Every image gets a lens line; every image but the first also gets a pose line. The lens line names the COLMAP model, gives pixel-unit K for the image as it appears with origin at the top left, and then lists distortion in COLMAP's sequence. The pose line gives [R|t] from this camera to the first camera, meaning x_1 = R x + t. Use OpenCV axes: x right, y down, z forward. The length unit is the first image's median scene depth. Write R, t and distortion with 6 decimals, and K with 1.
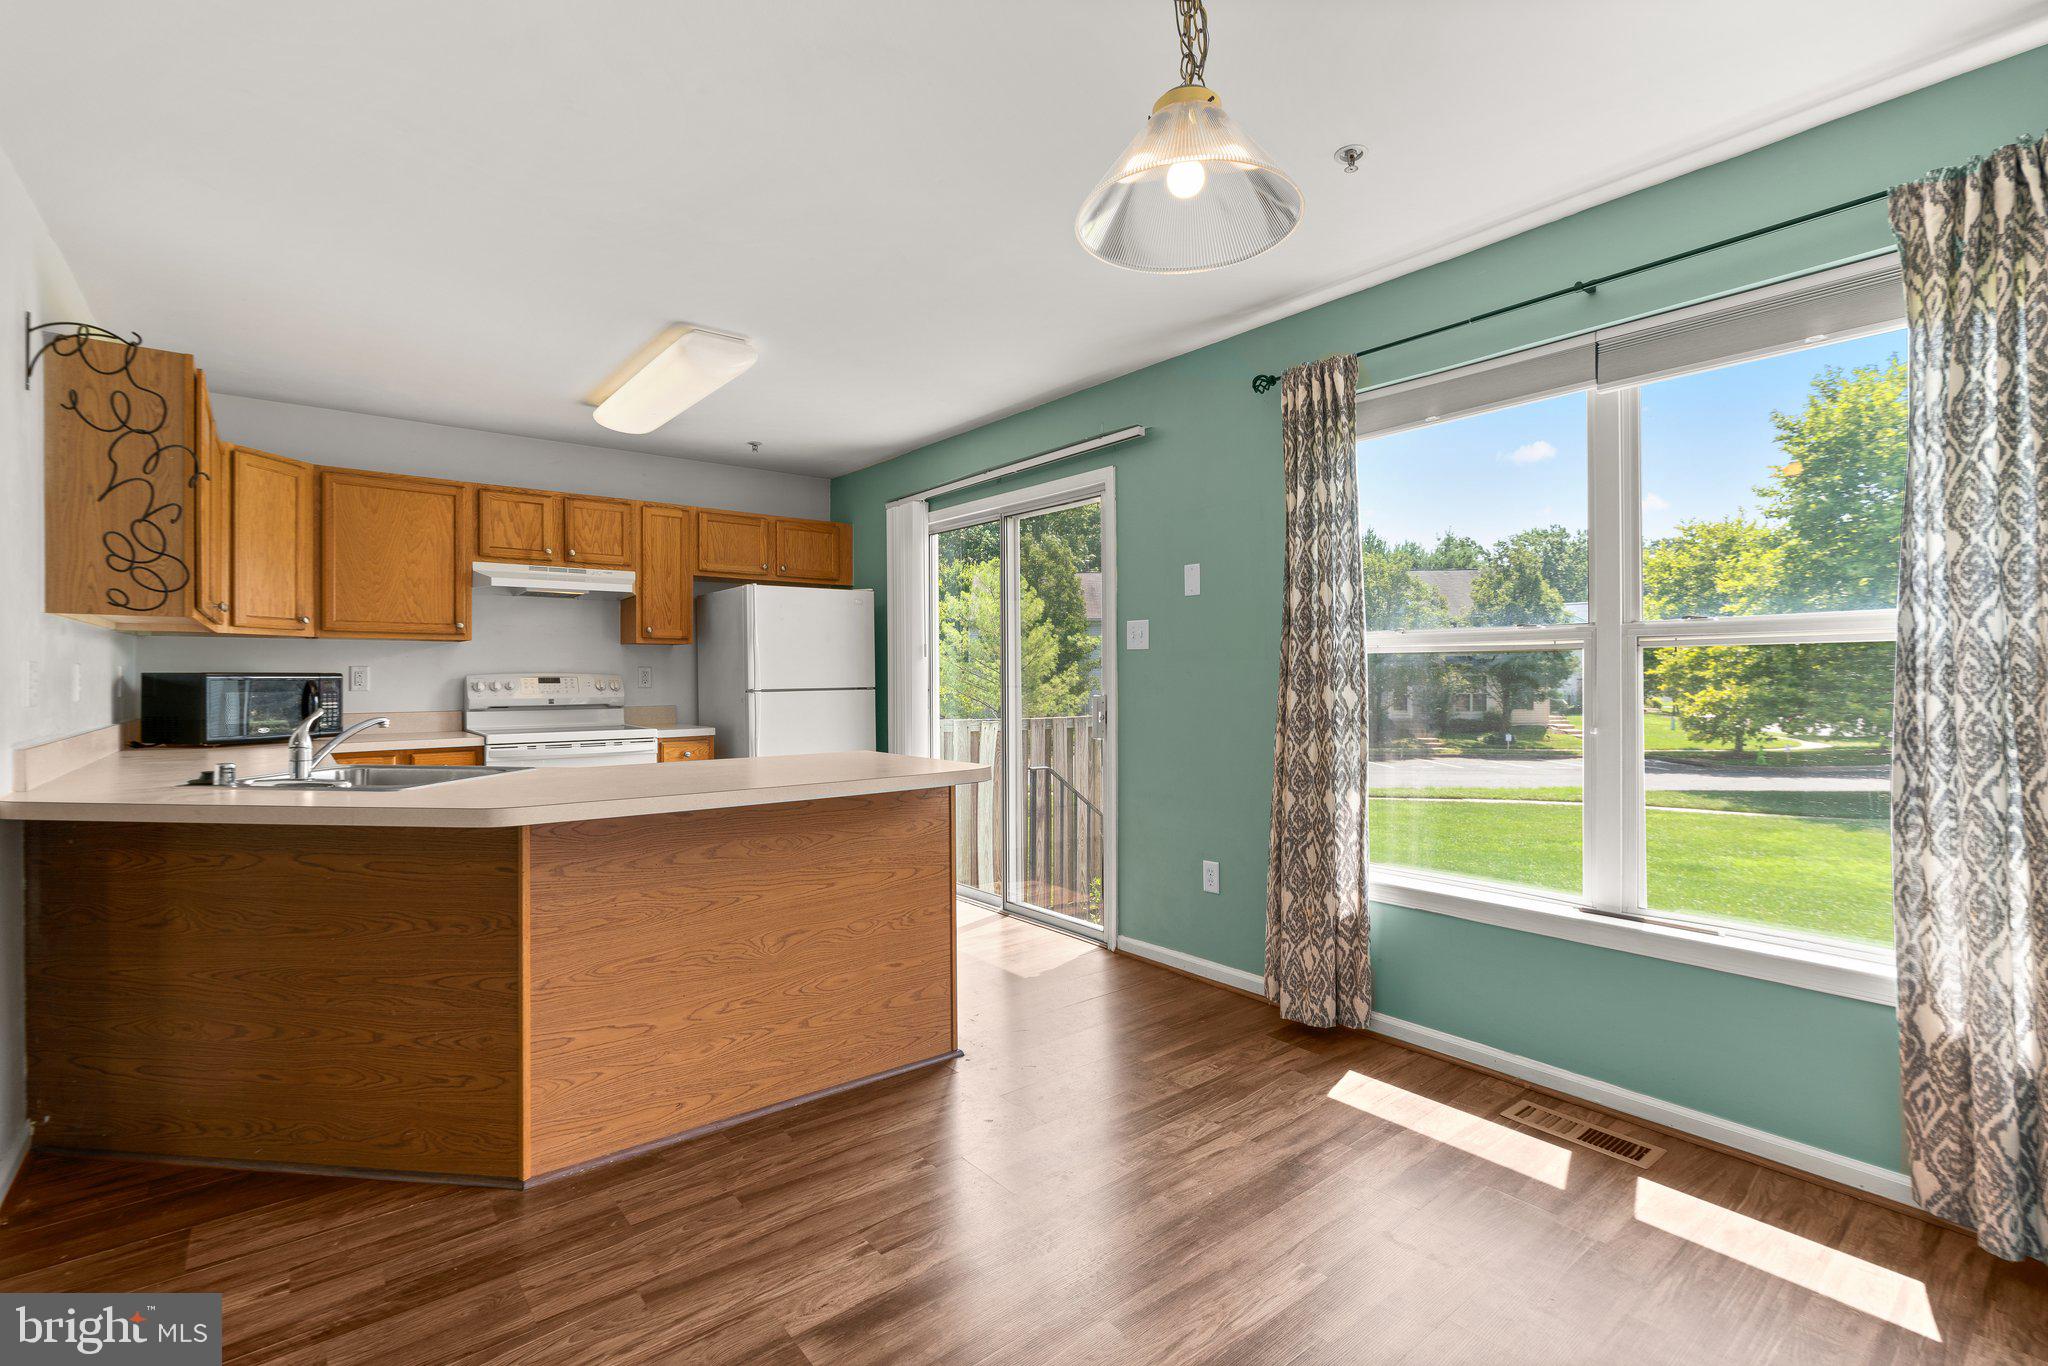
lens RADIAL K [[923.1, 0, 1002.8], [0, 923.1, 683.1], [0, 0, 1]] dist [-0.015128, 0.006367]
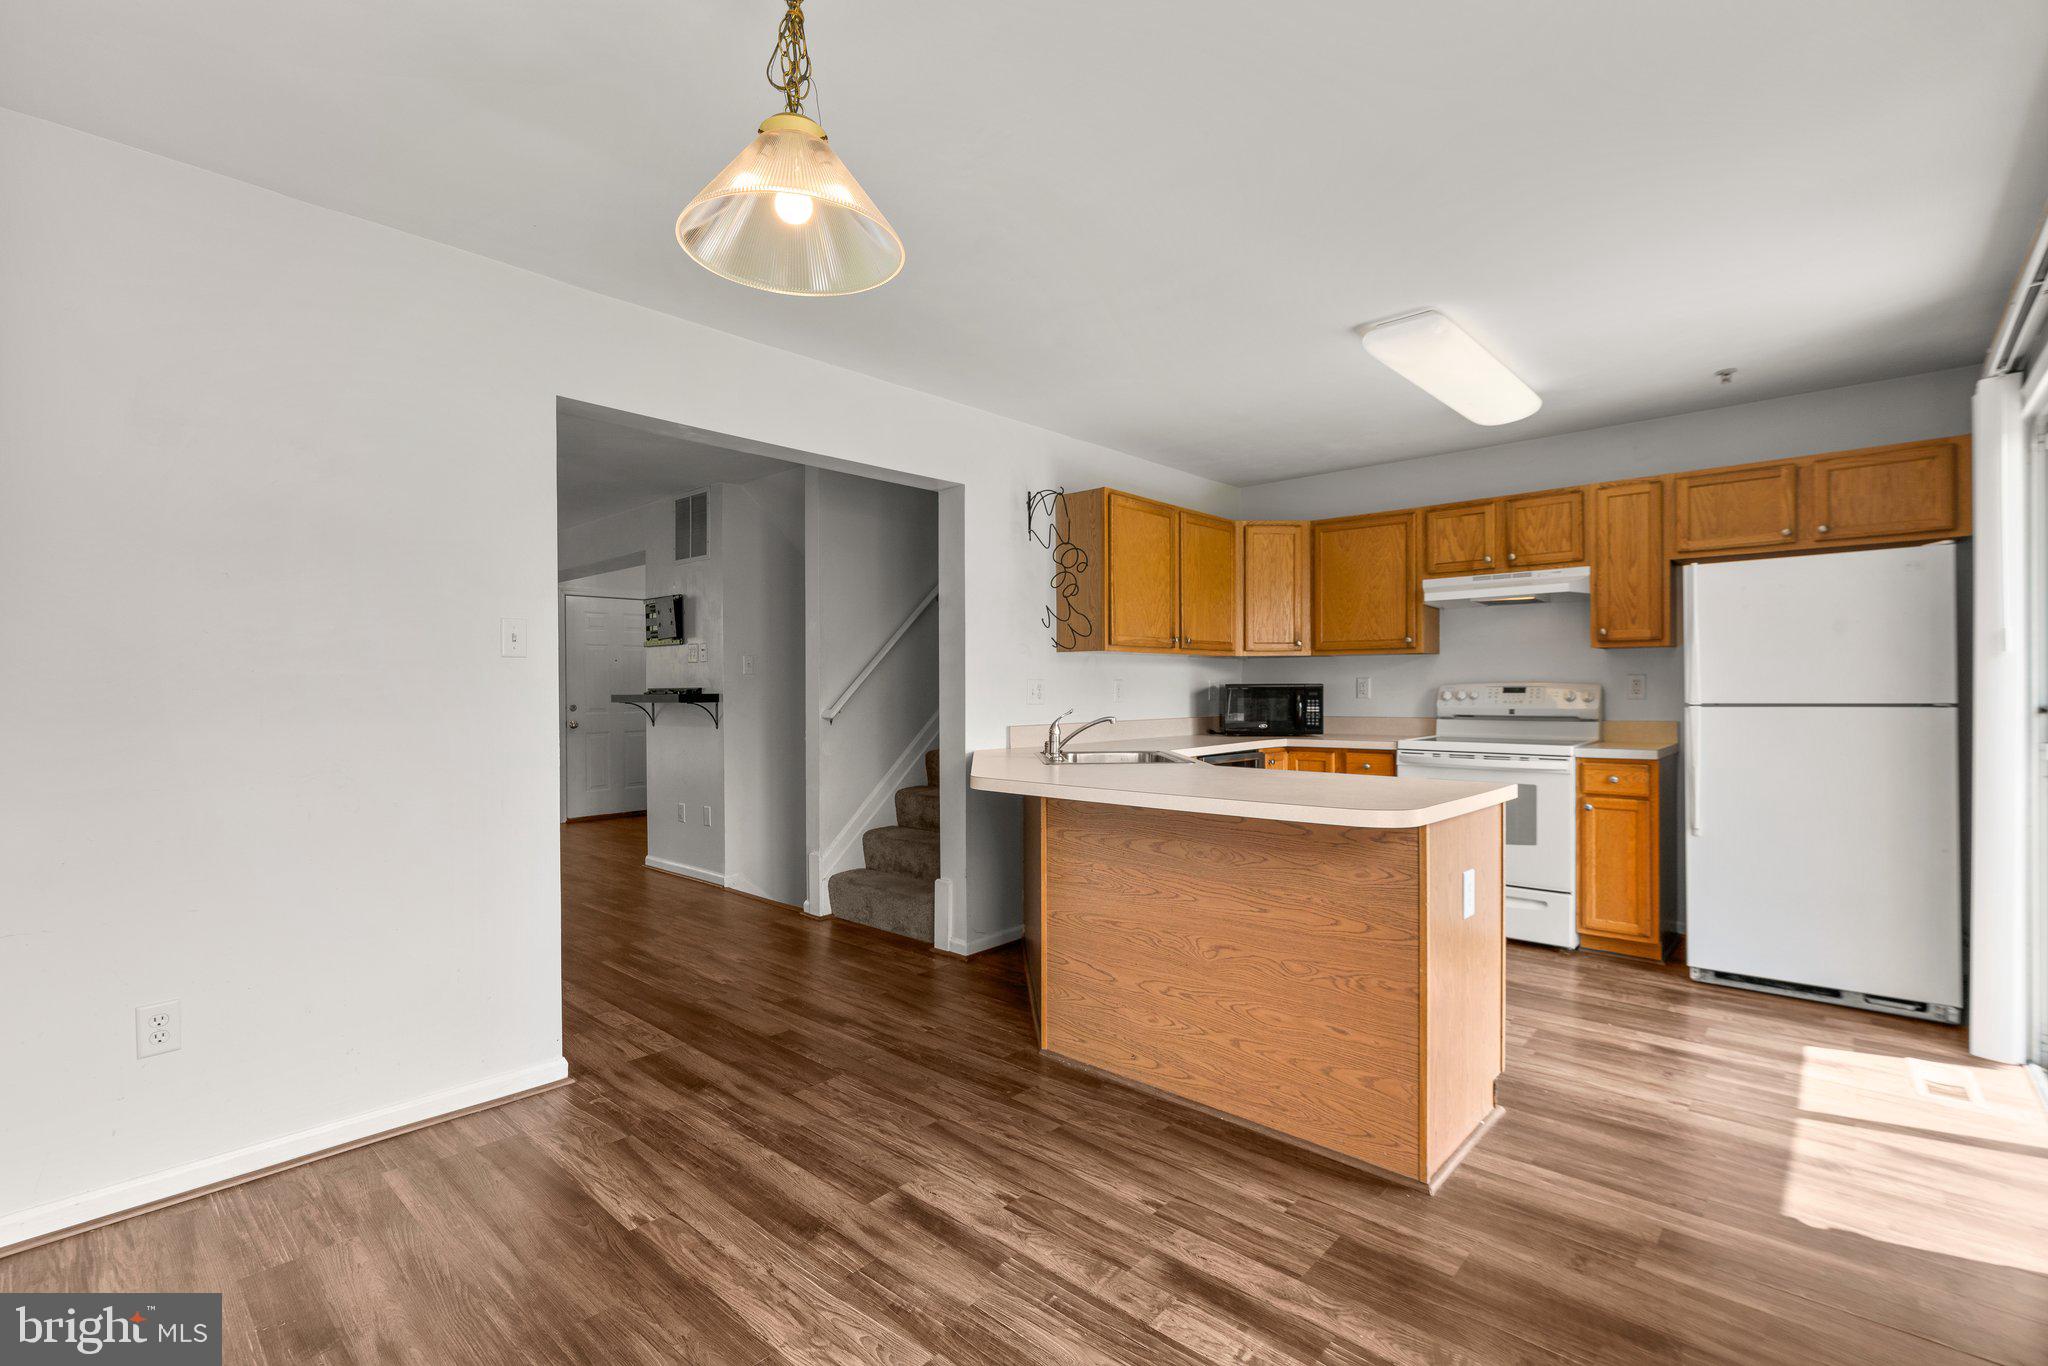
lens RADIAL K [[923.1, 0, 1020.3], [0, 923.1, 691.3], [0, 0, 1]] dist [-0.015128, 0.006367]
pose [[0.159504, 0.006130, -0.987178, 0.603486], [-0.003701, 0.999977, 0.005611, -0.008004], [0.987190, 0.002759, 0.159523, 0.521238]]
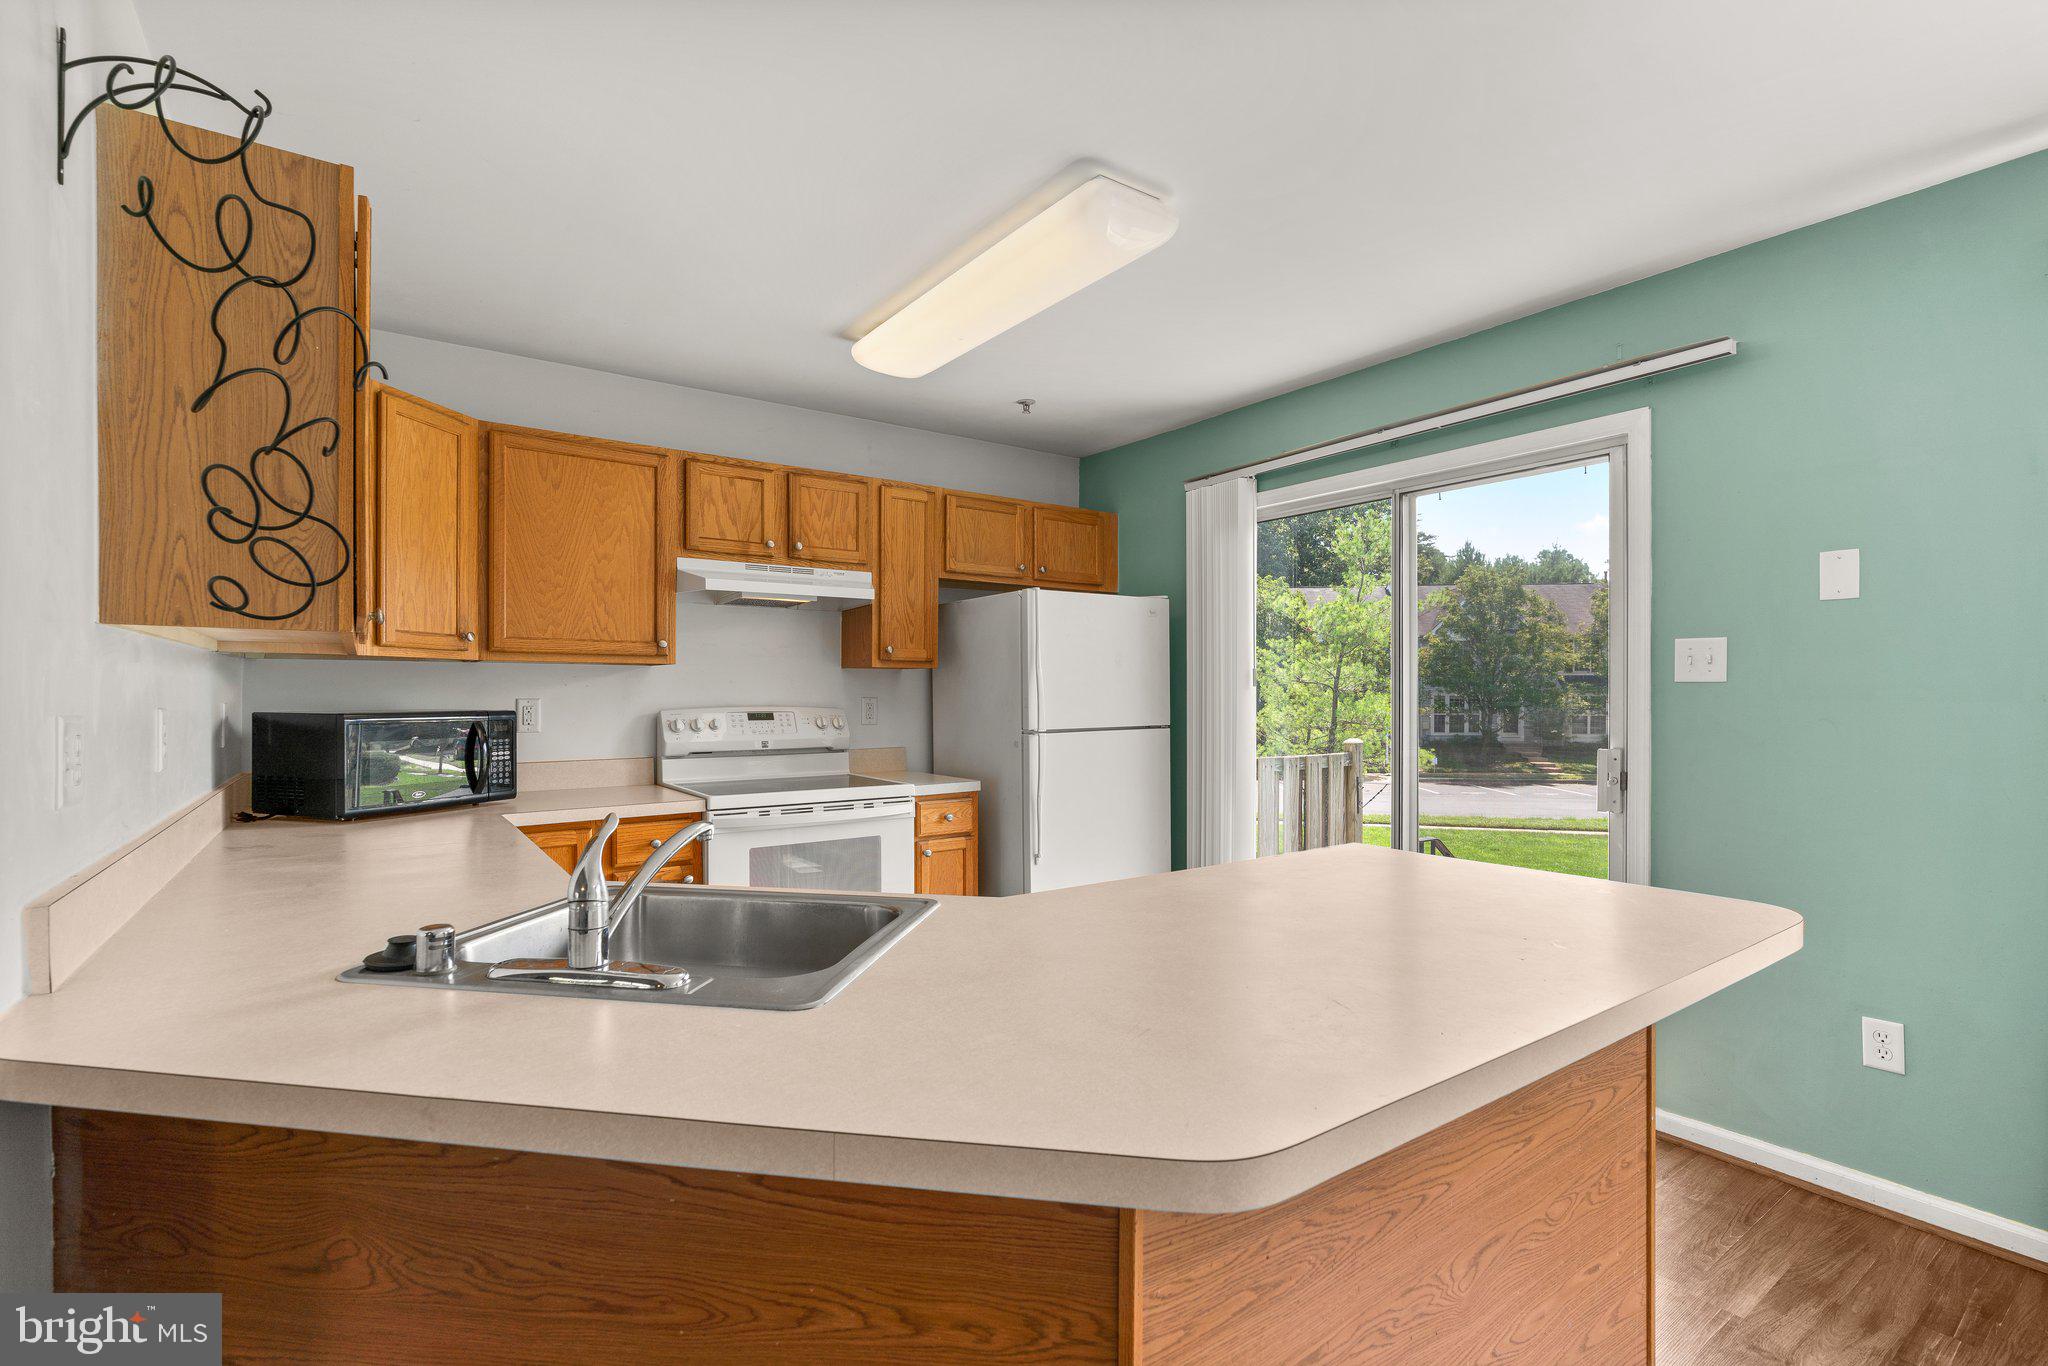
lens RADIAL K [[923.1, 0, 1008.6], [0, 923.1, 704.0], [0, 0, 1]] dist [-0.015128, 0.006367]
pose [[0.998586, 0.004311, -0.052994, -0.393297], [-0.004061, 0.999980, 0.004822, -0.027641], [0.053014, -0.004599, 0.998583, 0.398987]]
